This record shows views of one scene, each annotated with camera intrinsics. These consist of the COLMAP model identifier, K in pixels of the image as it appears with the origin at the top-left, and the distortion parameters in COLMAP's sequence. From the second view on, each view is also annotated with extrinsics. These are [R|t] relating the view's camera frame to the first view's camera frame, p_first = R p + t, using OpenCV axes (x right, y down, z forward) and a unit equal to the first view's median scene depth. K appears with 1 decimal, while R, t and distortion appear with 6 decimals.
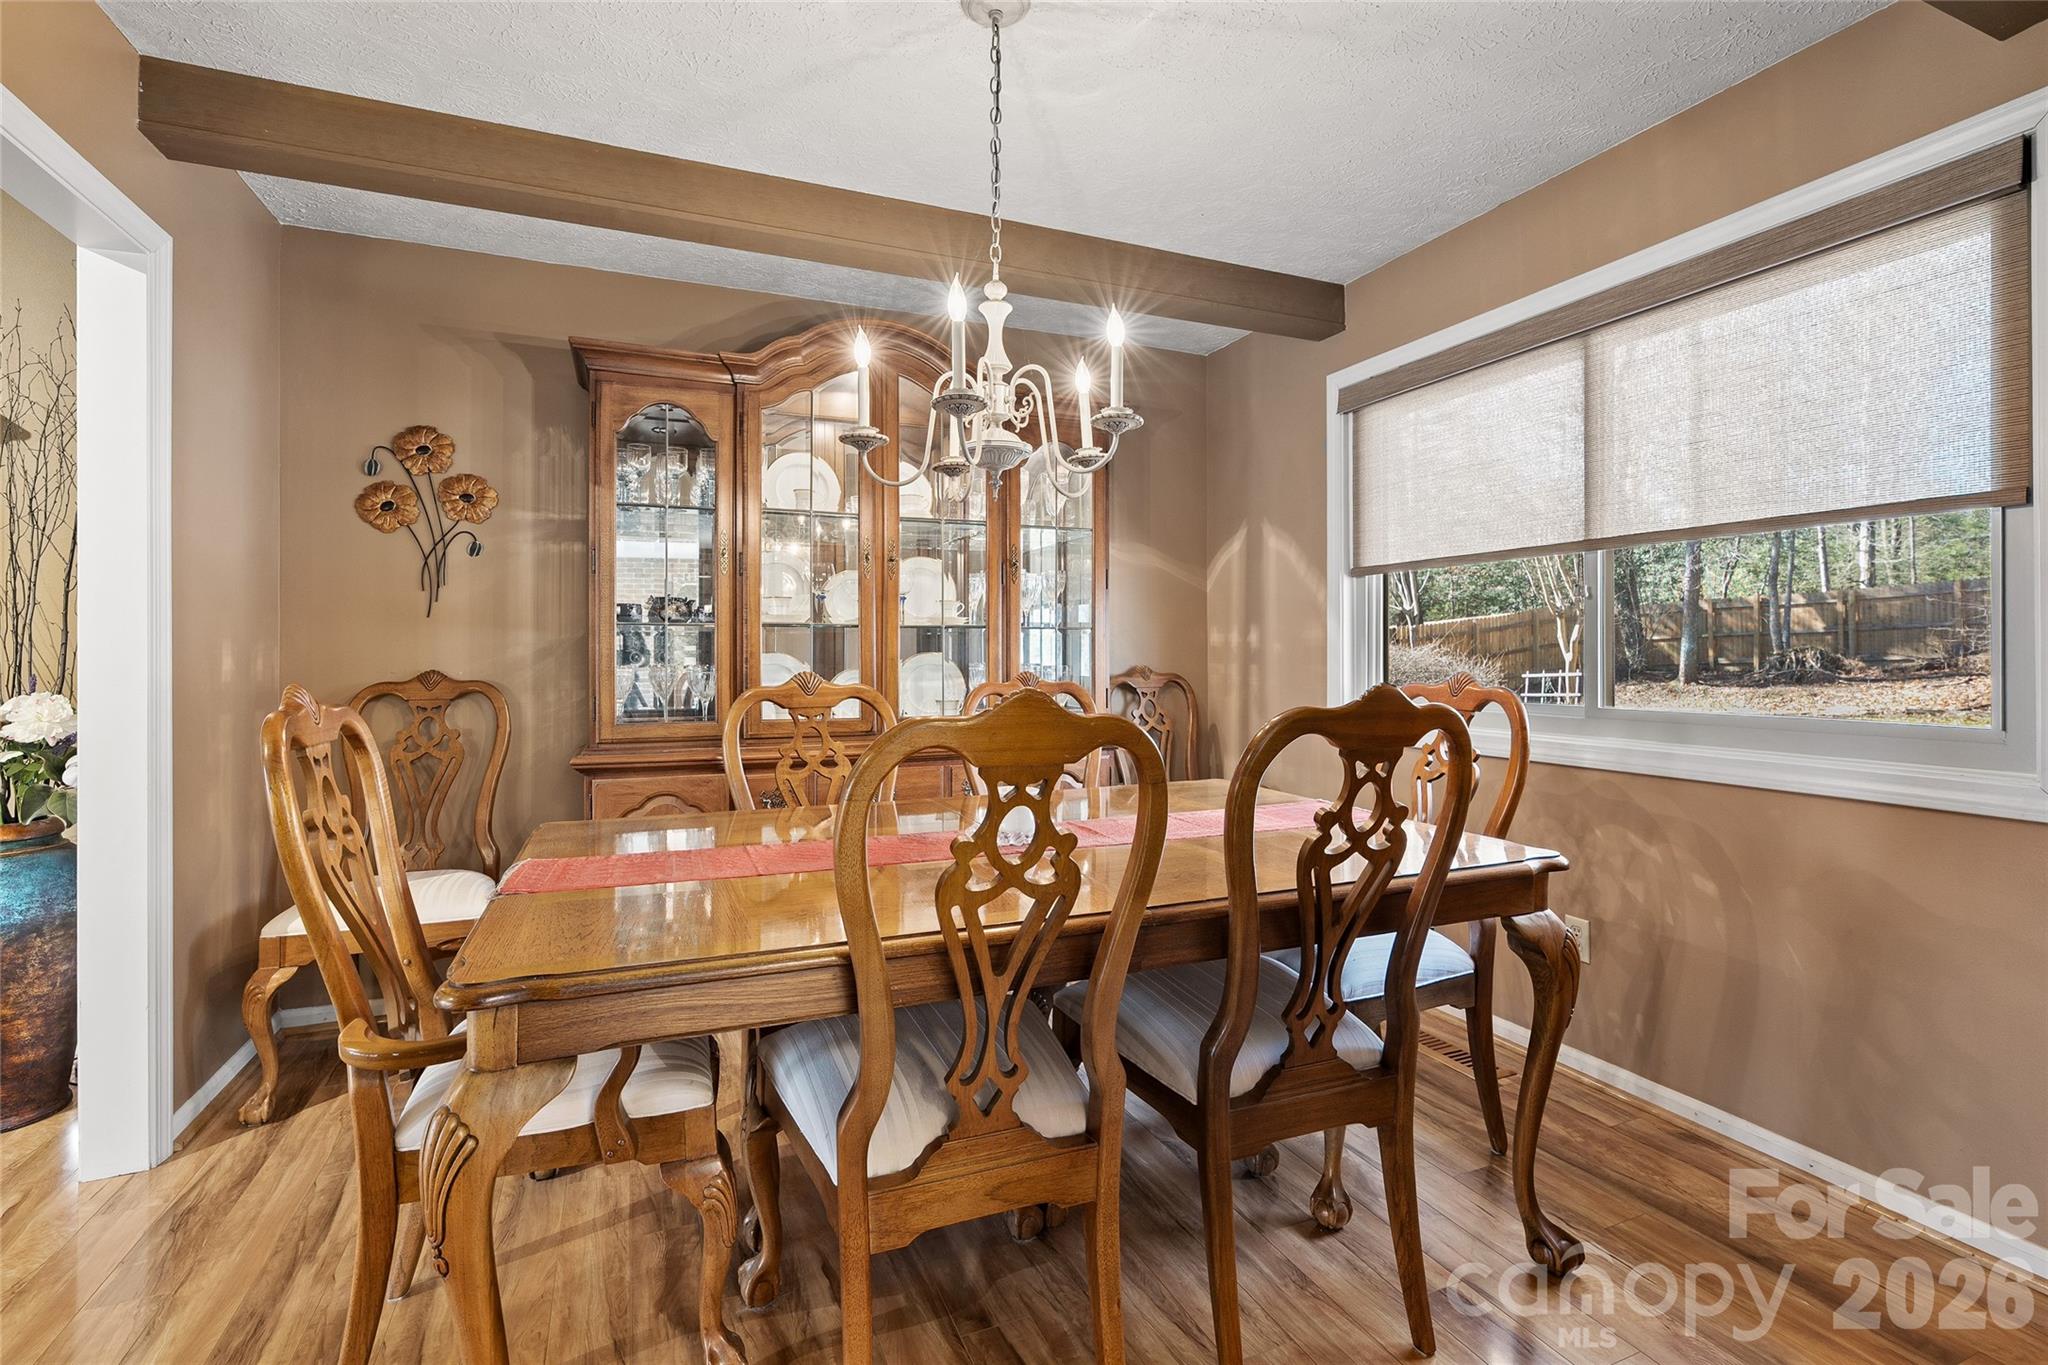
lens RADIAL K [[934.0, 0, 1026.5], [0, 934.0, 650.2], [0, 0, 1]] dist [-0.000880, 0.002407]
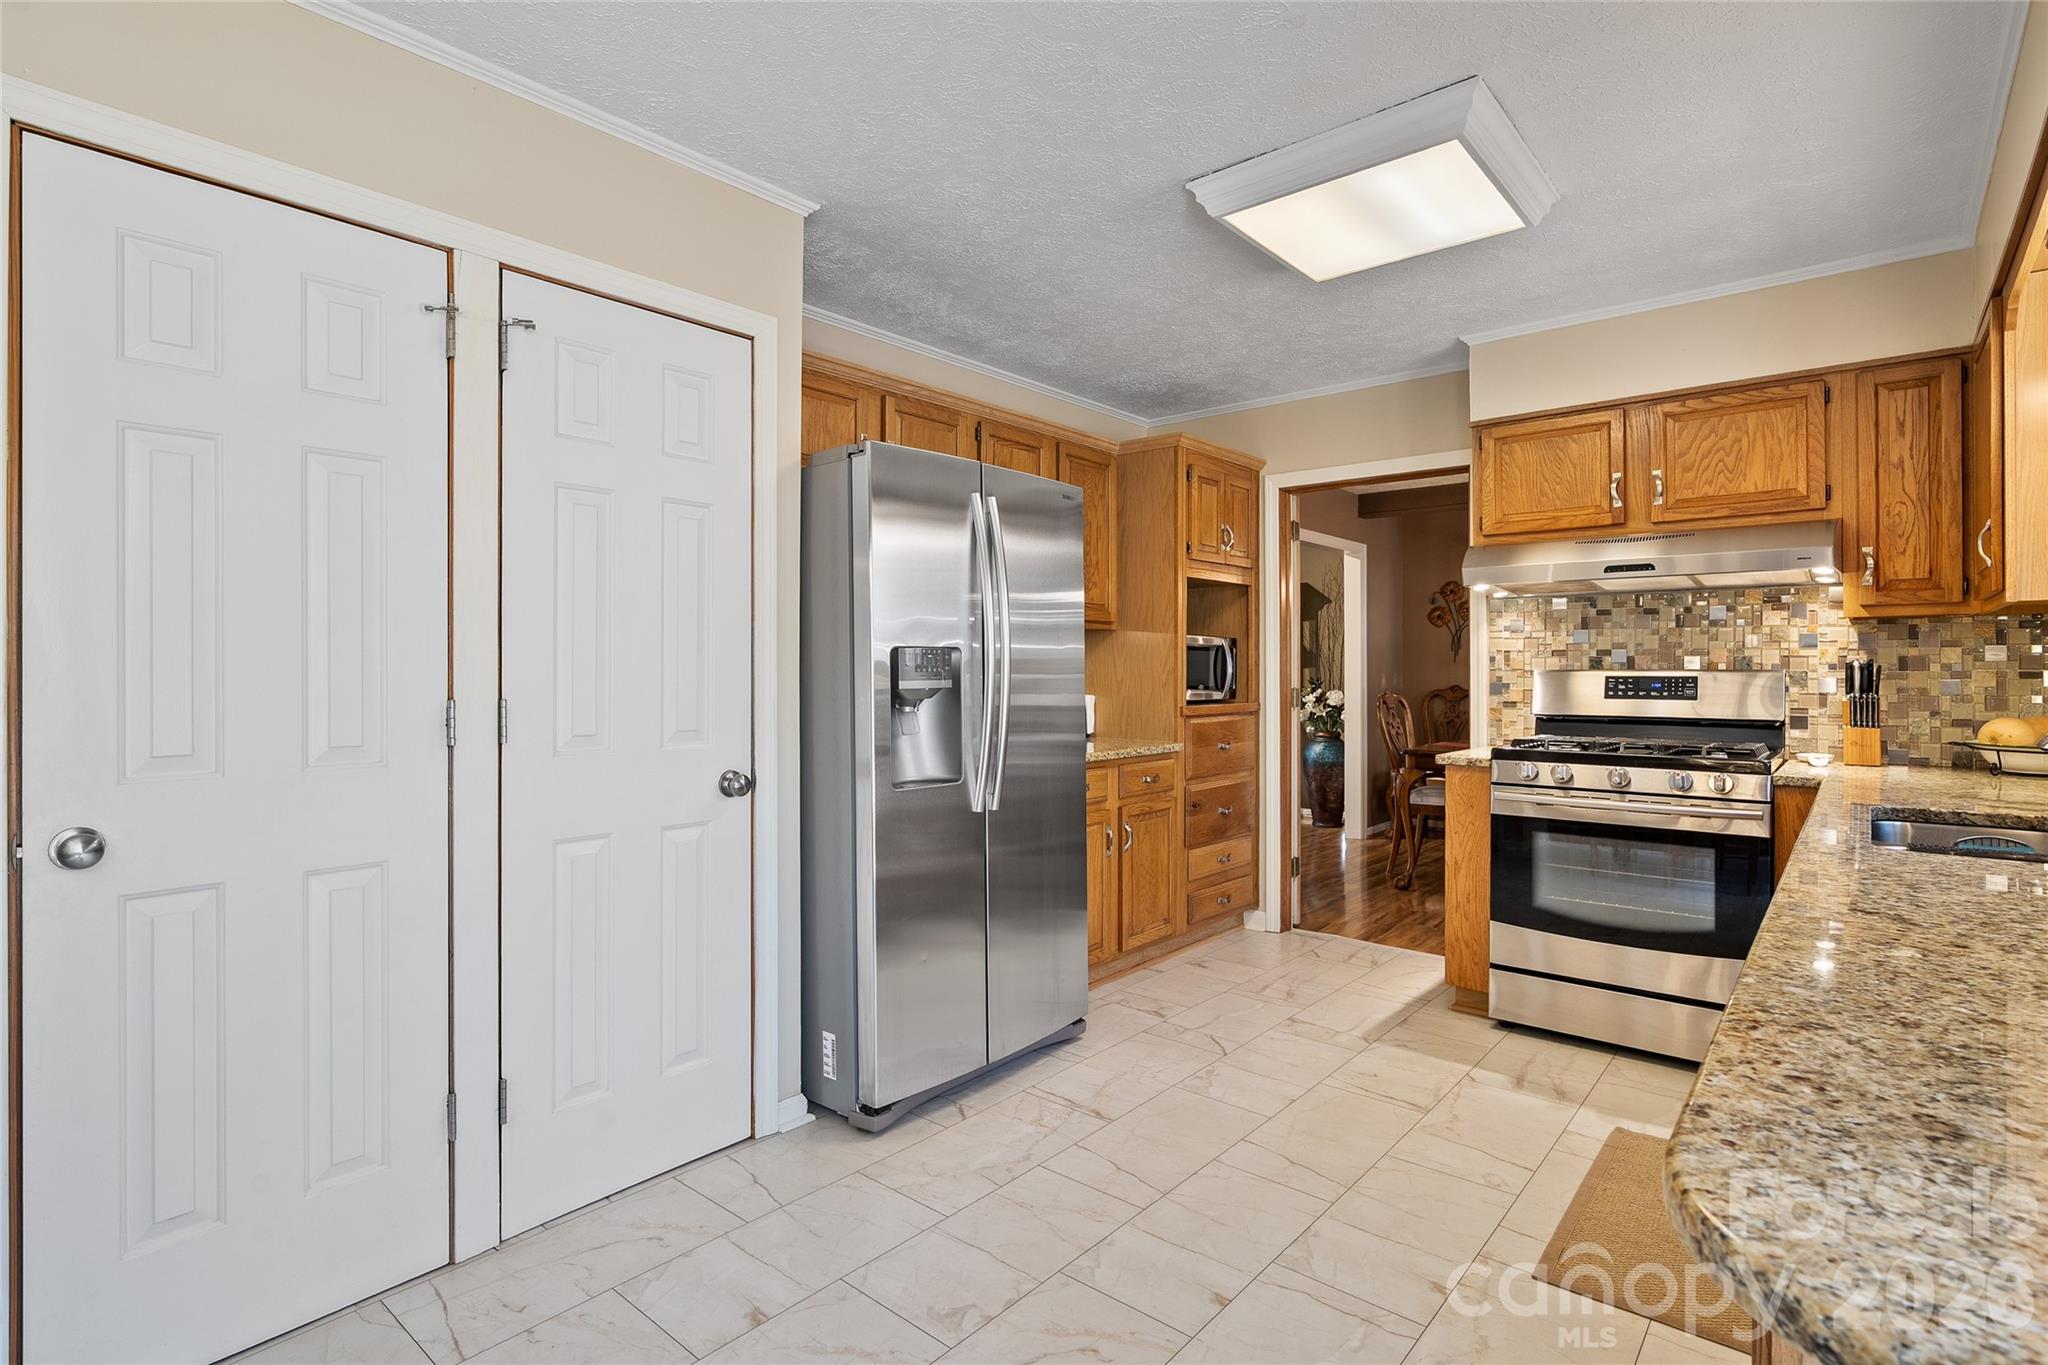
lens RADIAL K [[993.7, 0, 1025.8], [0, 993.7, 678.3], [0, 0, 1]] dist [0.004172, 0.000716]
pose [[0.451855, 0.000387, -0.892091, 1.348743], [0.001447, 0.999998, 0.001166, -0.000273], [0.892090, -0.001818, 0.451853, -1.332074]]
